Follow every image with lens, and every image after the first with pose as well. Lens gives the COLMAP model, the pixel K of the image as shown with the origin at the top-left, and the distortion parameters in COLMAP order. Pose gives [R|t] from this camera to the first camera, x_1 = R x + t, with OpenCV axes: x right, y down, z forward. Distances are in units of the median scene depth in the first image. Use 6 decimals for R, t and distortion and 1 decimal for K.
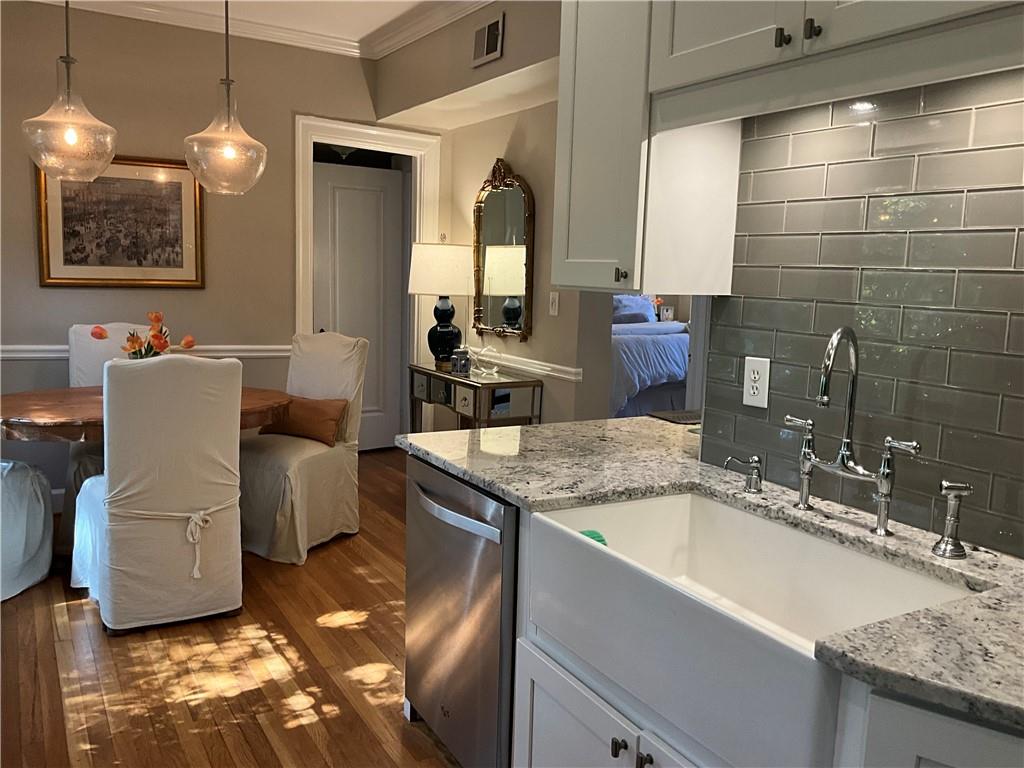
lens RADIAL K [[836.4, 0, 505.0], [0, 836.4, 381.6], [0, 0, 1]] dist [0.056535, -0.146272]
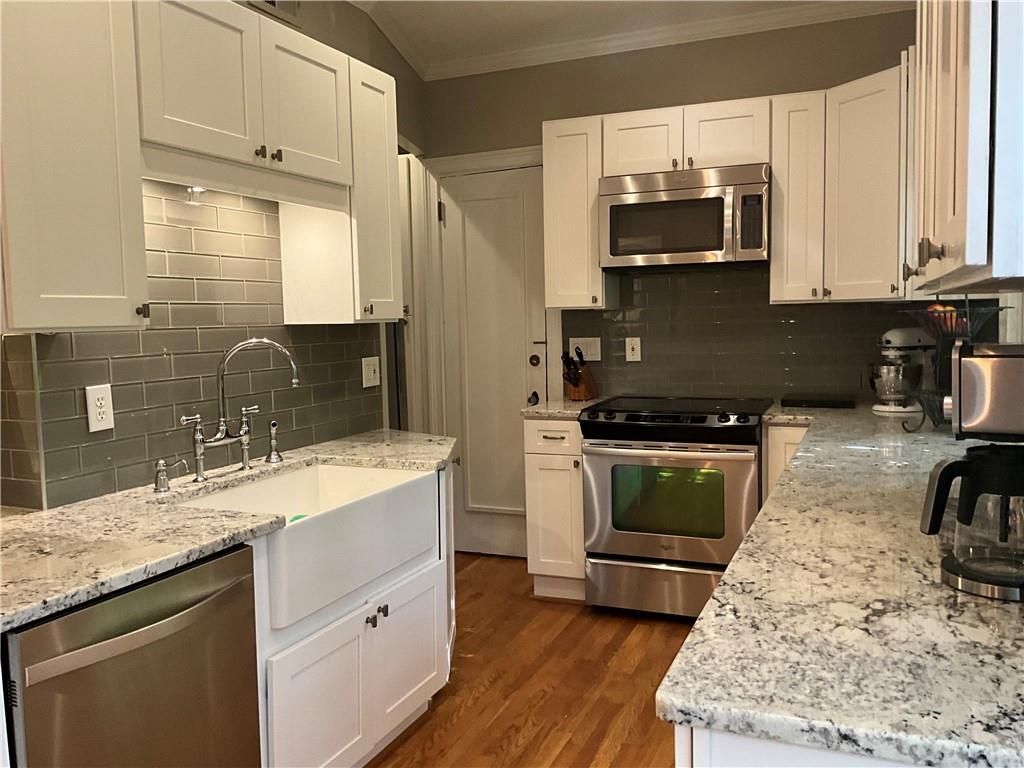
lens RADIAL K [[836.4, 0, 505.0], [0, 836.4, 381.6], [0, 0, 1]] dist [0.056535, -0.146272]
pose [[-0.588753, -0.084493, 0.803885, -0.943333], [0.110500, 0.976772, 0.183592, -0.186718], [-0.800724, 0.196920, -0.565741, 1.267150]]
